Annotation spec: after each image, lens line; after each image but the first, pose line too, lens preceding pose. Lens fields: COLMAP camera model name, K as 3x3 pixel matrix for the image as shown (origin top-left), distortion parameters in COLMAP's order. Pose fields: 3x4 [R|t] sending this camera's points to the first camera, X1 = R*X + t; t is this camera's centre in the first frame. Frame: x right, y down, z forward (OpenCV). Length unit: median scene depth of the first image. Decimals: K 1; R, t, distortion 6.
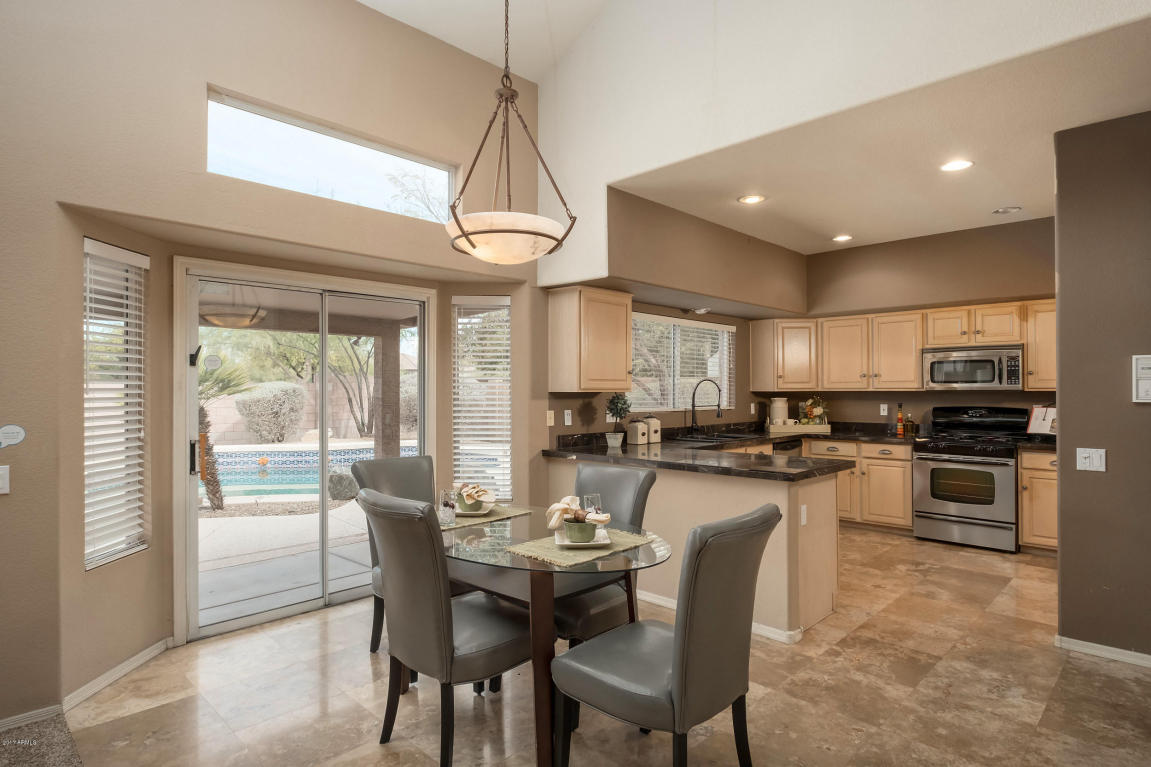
lens RADIAL K [[623.6, 0, 575.7], [0, 623.6, 384.8], [0, 0, 1]] dist [-0.002275, 0.002096]
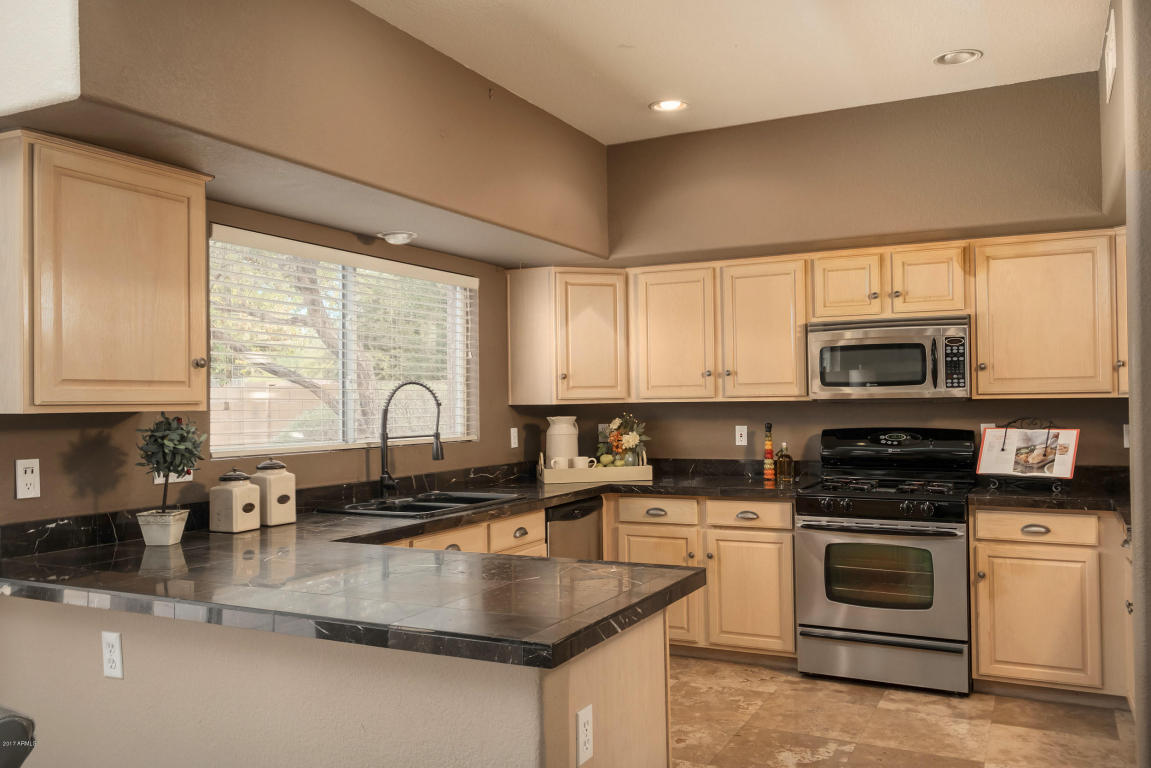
lens RADIAL K [[927.6, 0, 571.5], [0, 927.6, 388.8], [0, 0, 1]] dist [0.005911, 0.006212]
pose [[0.955248, -0.006475, 0.295736, 0.120068], [0.008574, 0.999946, -0.005800, 0.002271], [-0.295683, 0.008076, 0.955252, 0.289134]]
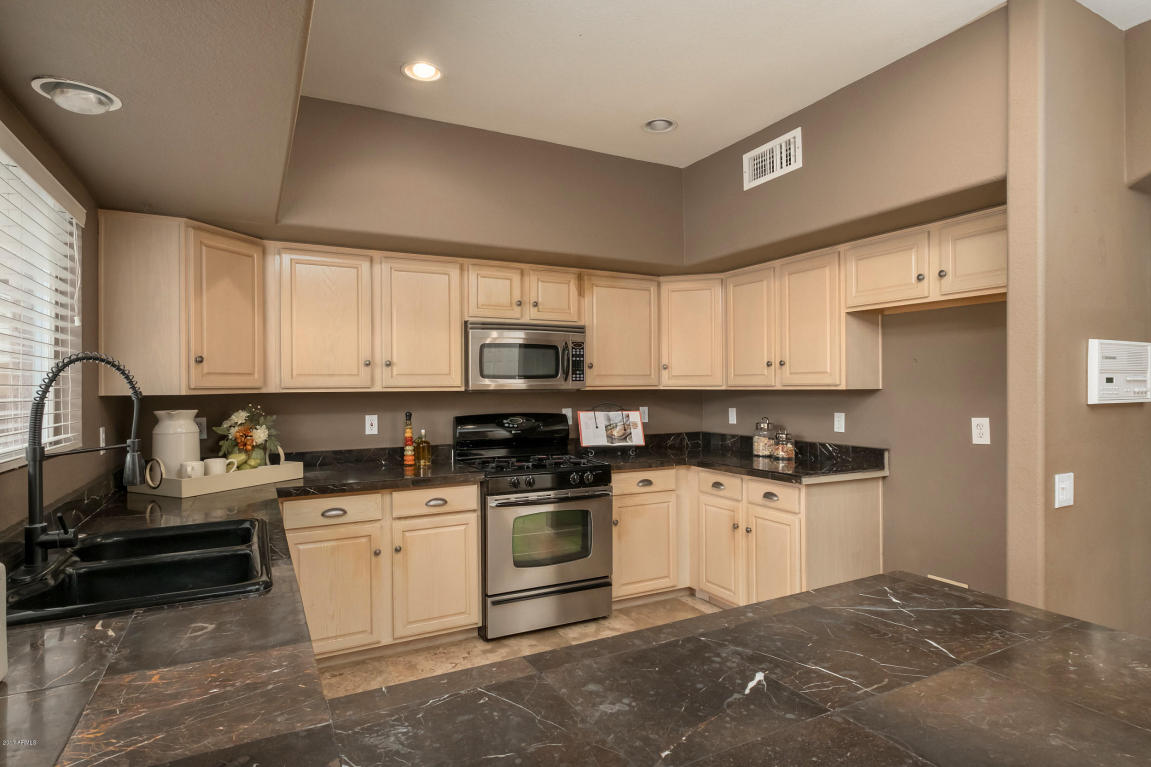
lens RADIAL K [[623.6, 0, 575.4], [0, 623.6, 384.8], [0, 0, 1]] dist [-0.002275, 0.002096]
pose [[0.309636, 0.003244, 0.950850, 0.011198], [-0.001838, 0.999994, -0.002813, 0.005520], [-0.950853, -0.000877, 0.309641, 0.732148]]
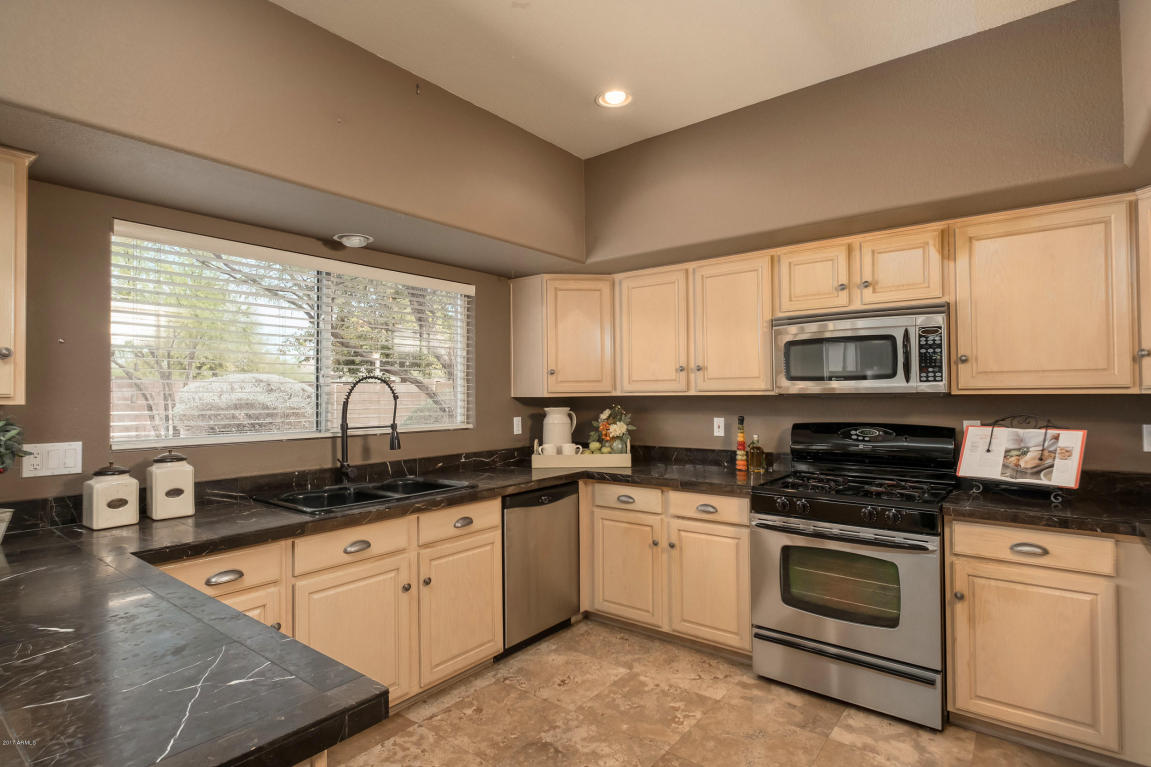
lens RADIAL K [[582.3, 0, 575.0], [0, 582.3, 384.9], [0, 0, 1]] dist [-0.002132, -0.000975]
pose [[0.994543, -0.004970, 0.104204, 0.339936], [0.005654, 0.999964, -0.006267, 0.003102], [-0.104169, 0.006822, 0.994536, 0.522377]]
